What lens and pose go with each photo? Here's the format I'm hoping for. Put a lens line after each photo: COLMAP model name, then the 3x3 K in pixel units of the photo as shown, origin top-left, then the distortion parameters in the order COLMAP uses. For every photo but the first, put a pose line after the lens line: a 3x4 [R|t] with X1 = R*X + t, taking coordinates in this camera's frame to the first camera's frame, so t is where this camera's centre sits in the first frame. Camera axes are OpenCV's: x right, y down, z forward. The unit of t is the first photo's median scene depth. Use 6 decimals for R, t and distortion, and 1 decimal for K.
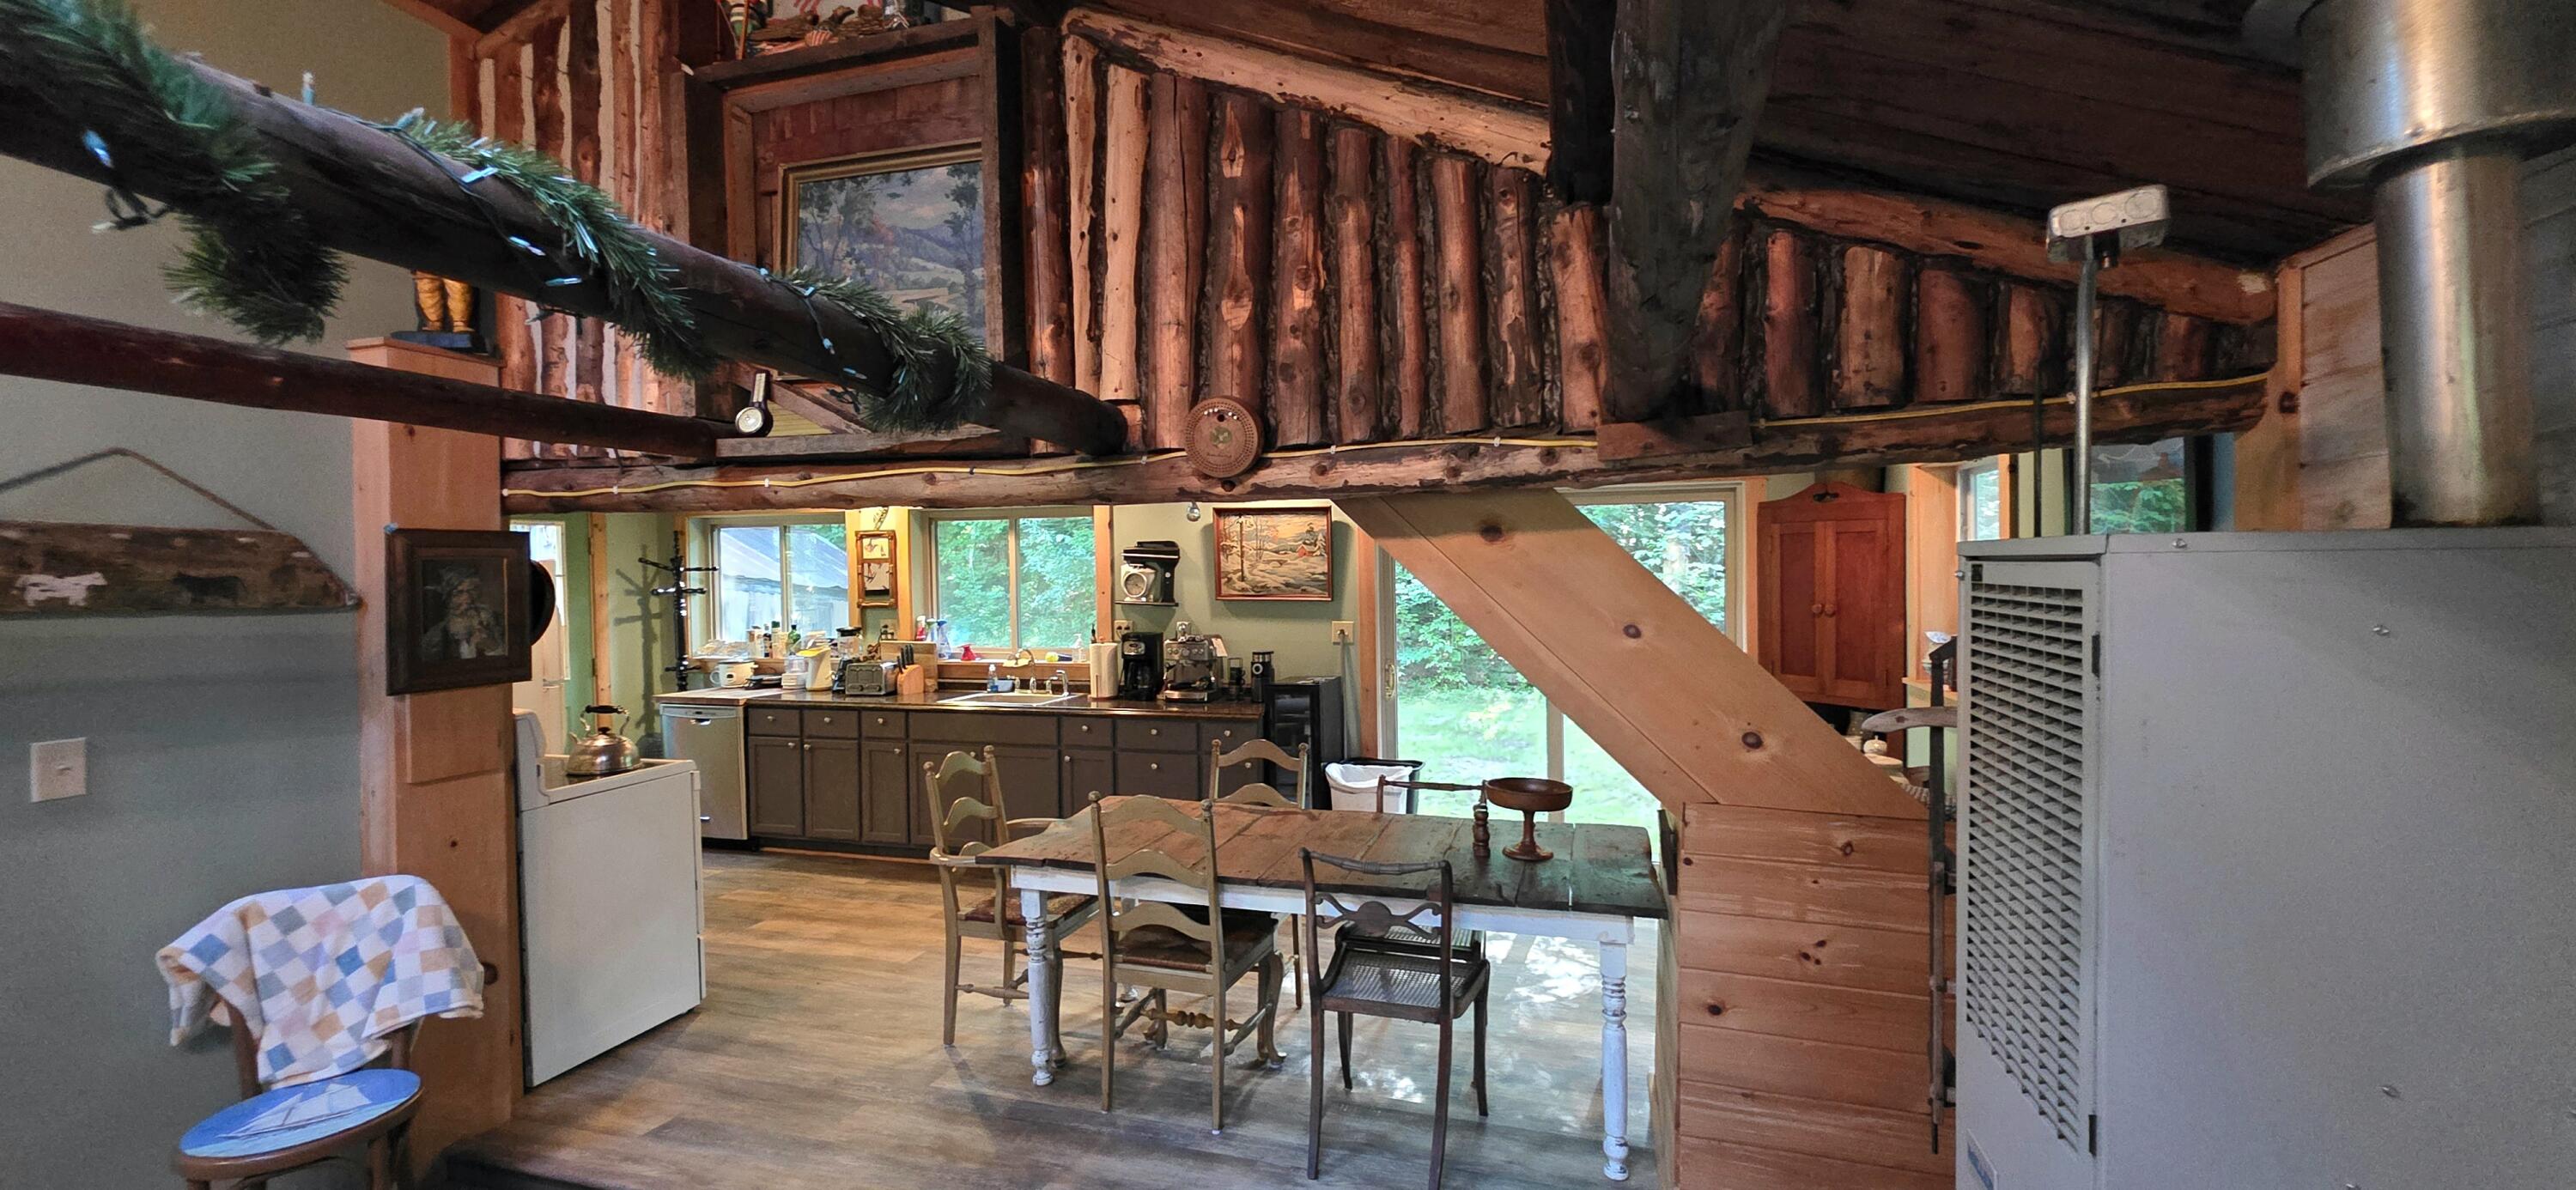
lens RADIAL K [[1037.4, 0, 1279.8], [0, 1037.4, 586.0], [0, 0, 1]] dist [-0.001345, 0.000472]
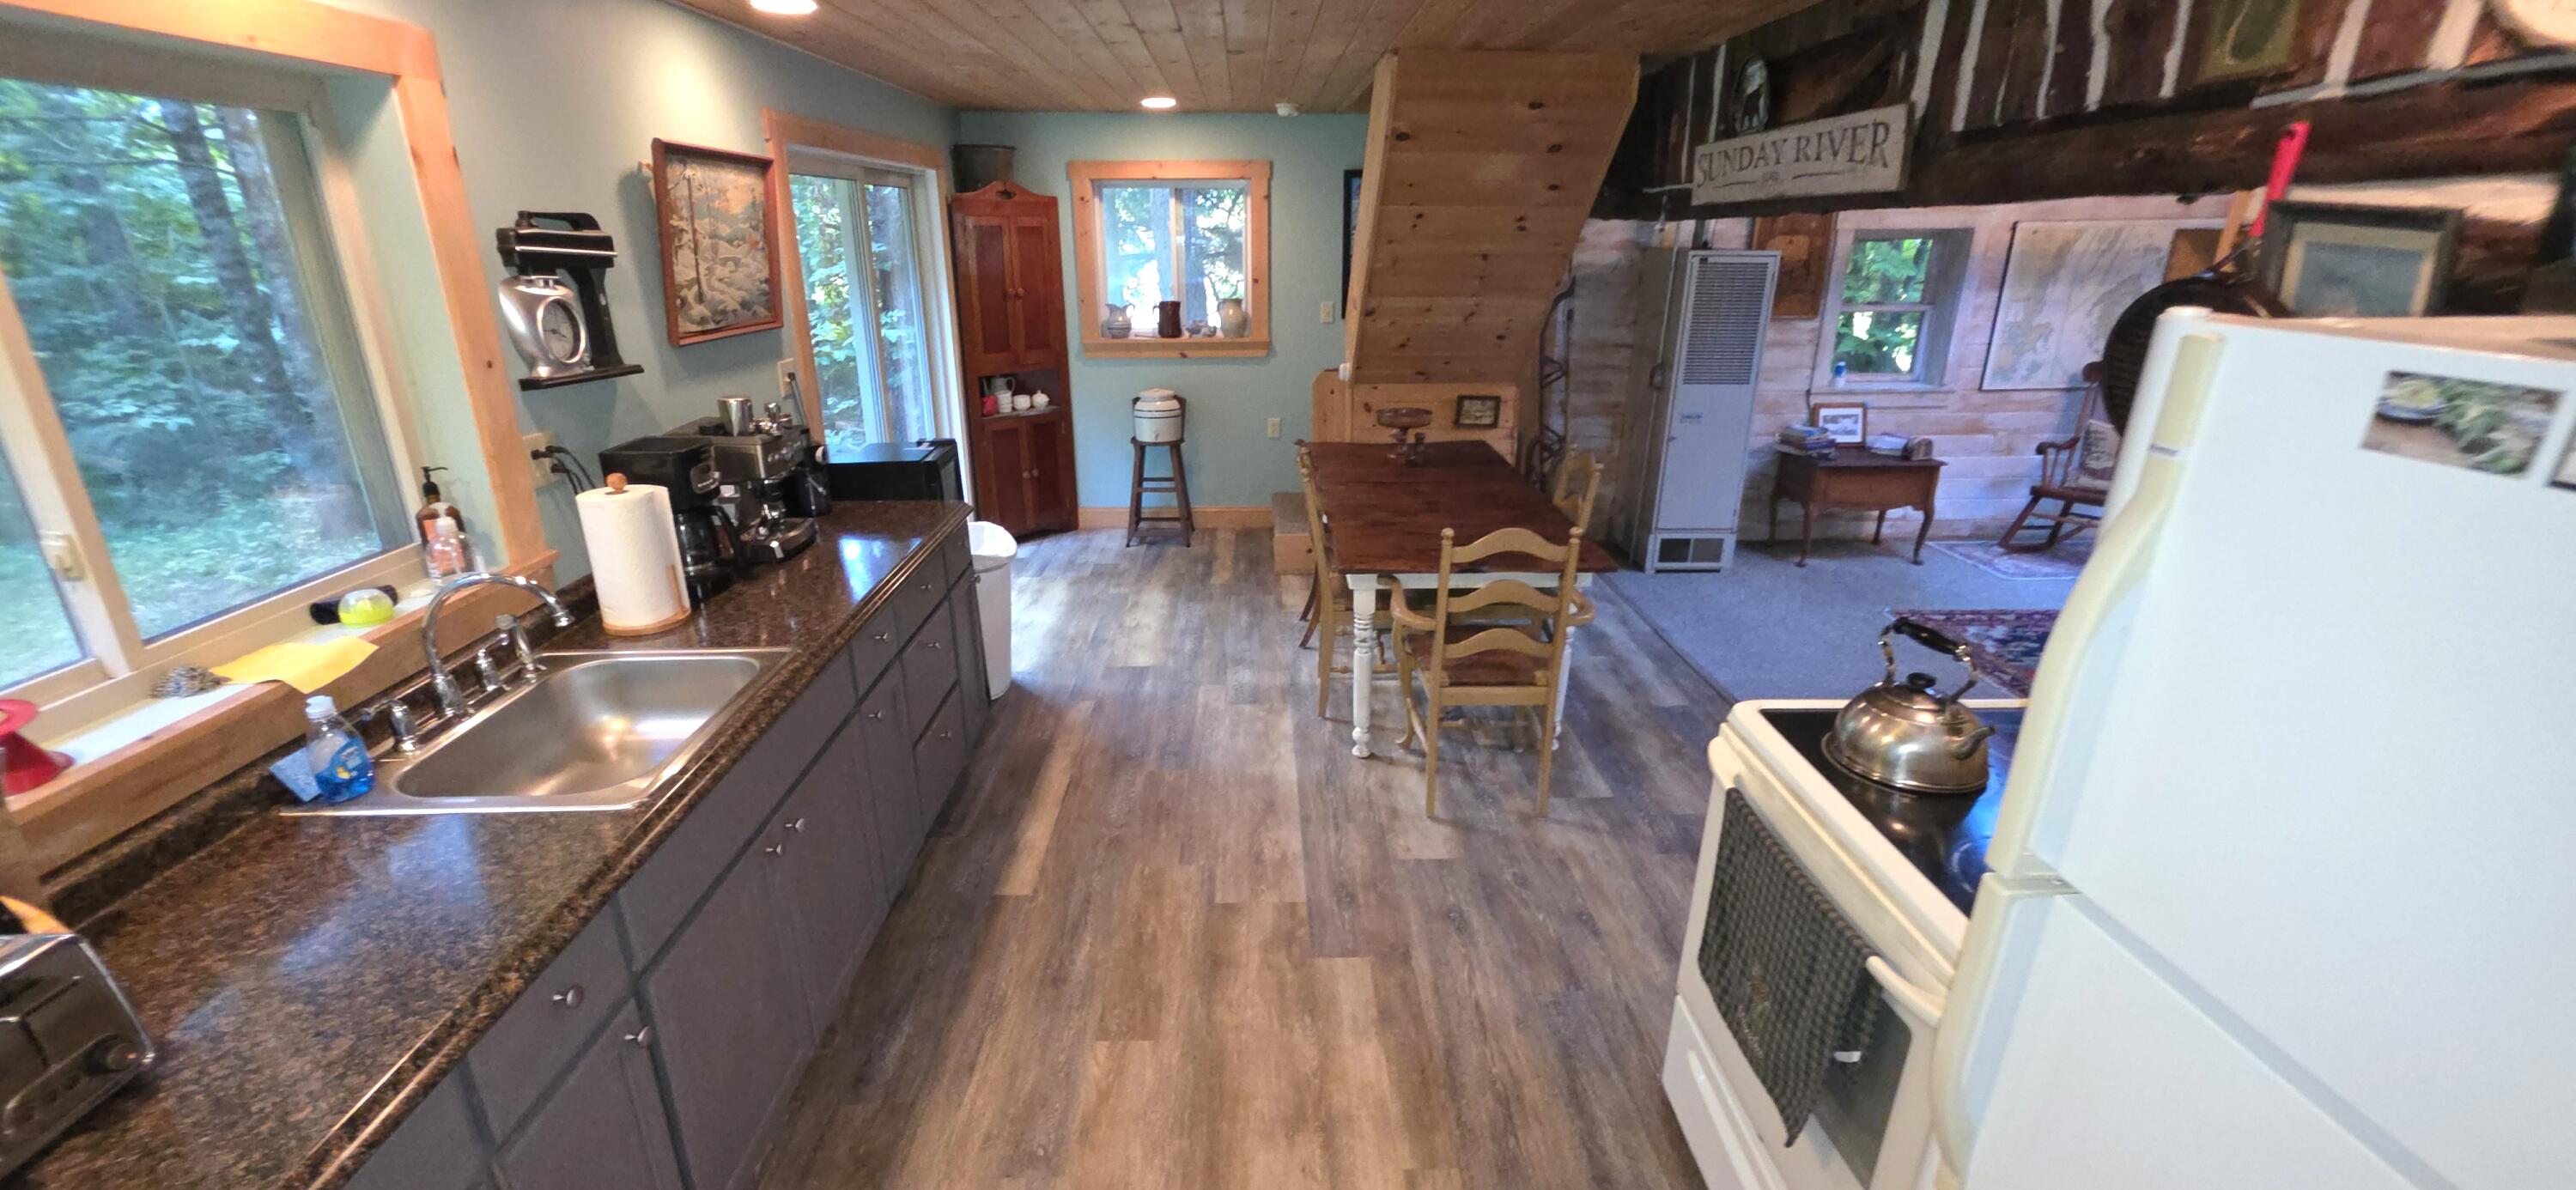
lens RADIAL K [[1037.4, 0, 1250.5], [0, 1037.4, 581.3], [0, 0, 1]] dist [-0.001345, 0.000472]
pose [[-0.309106, -0.296129, 0.903748, -1.284420], [0.019048, 0.948168, 0.317198, -0.065218], [-0.950837, 0.115263, -0.287444, 1.892332]]
